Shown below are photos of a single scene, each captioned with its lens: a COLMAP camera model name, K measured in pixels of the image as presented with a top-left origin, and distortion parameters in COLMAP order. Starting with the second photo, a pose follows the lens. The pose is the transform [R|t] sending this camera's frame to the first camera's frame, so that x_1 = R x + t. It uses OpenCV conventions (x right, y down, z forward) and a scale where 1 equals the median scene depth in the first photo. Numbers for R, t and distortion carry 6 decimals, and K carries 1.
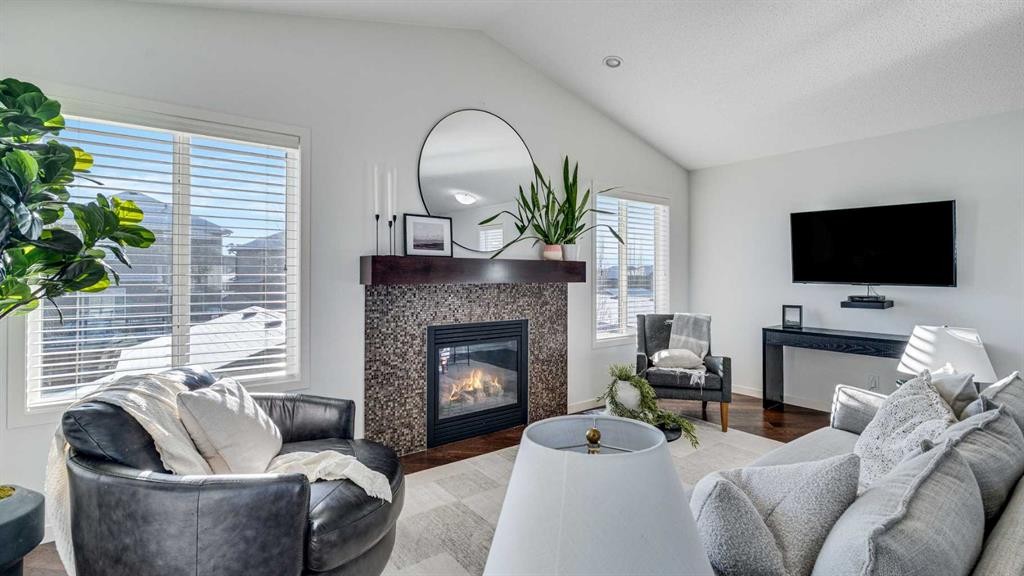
lens RADIAL K [[460.2, 0, 503.0], [0, 460.2, 270.4], [0, 0, 1]] dist [-0.008441, 0.000544]
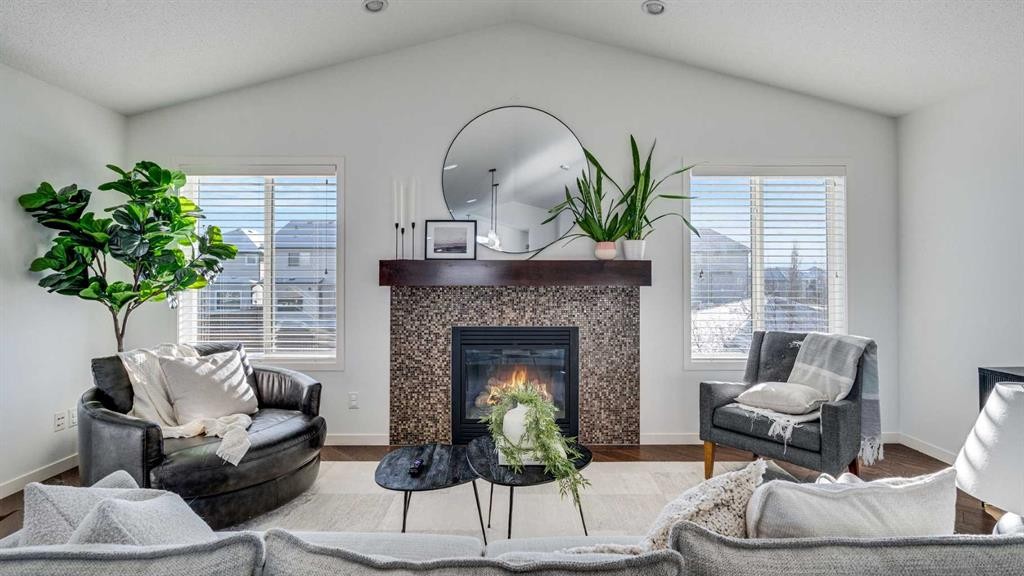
lens RADIAL K [[460.2, 0, 518.7], [0, 460.2, 271.7], [0, 0, 1]] dist [-0.008441, 0.000544]
pose [[0.808416, -0.010439, -0.588519, 0.532538], [0.007333, 0.999944, -0.007664, 0.005842], [0.588566, 0.001880, 0.808447, 0.230987]]
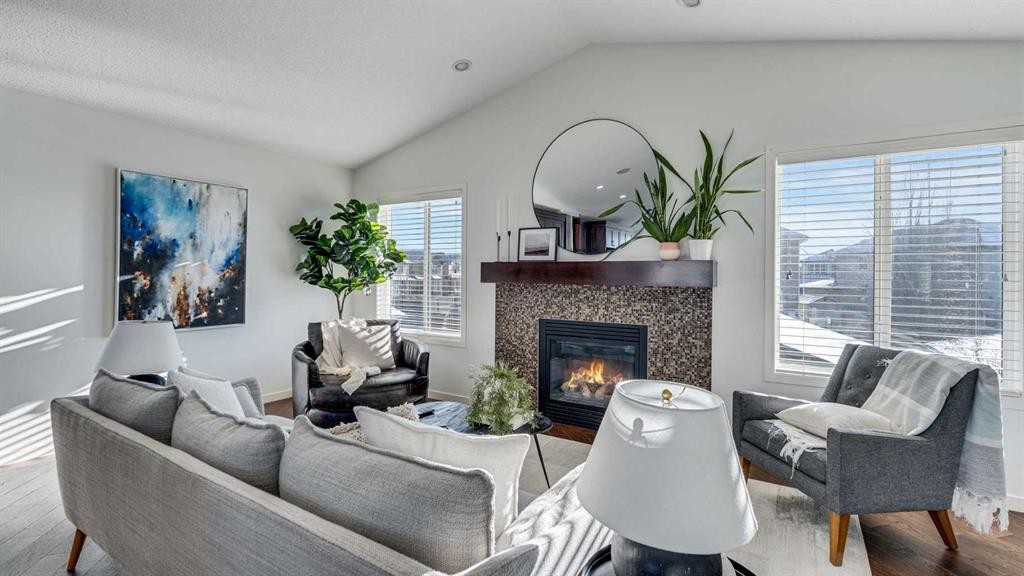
lens RADIAL K [[460.2, 0, 520.0], [0, 460.2, 276.8], [0, 0, 1]] dist [-0.008441, 0.000544]
pose [[0.378239, 0.003021, -0.925703, 0.878428], [-0.000152, 0.999995, 0.003201, 0.006763], [0.925708, -0.001071, 0.378237, 0.460413]]
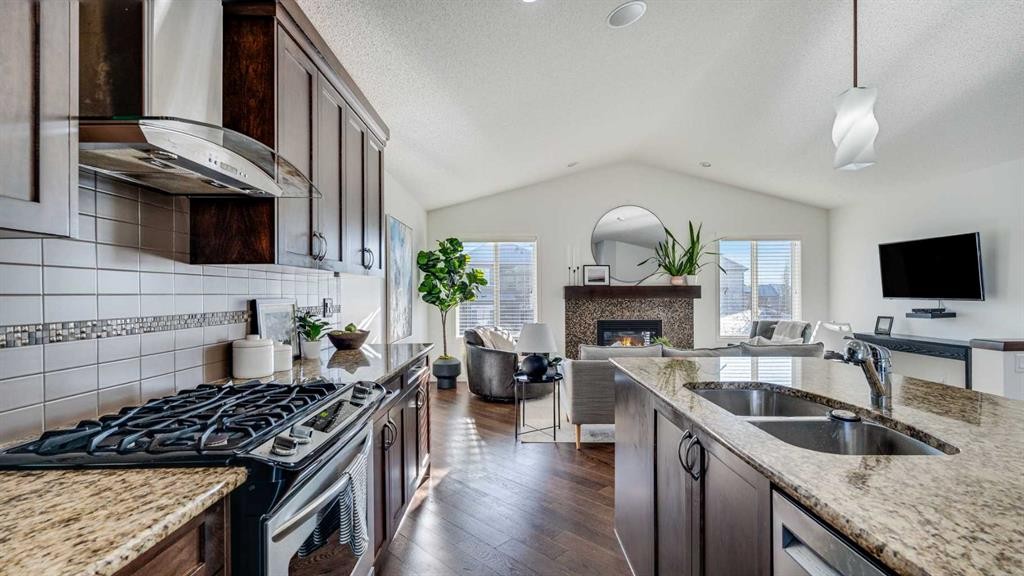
lens RADIAL K [[460.2, 0, 520.2], [0, 460.2, 289.6], [0, 0, 1]] dist [-0.008441, 0.000544]
pose [[0.809986, -0.013775, -0.586287, 0.692930], [0.011722, 0.999905, -0.007300, -0.000983], [0.586332, -0.000959, 0.810070, -0.766419]]
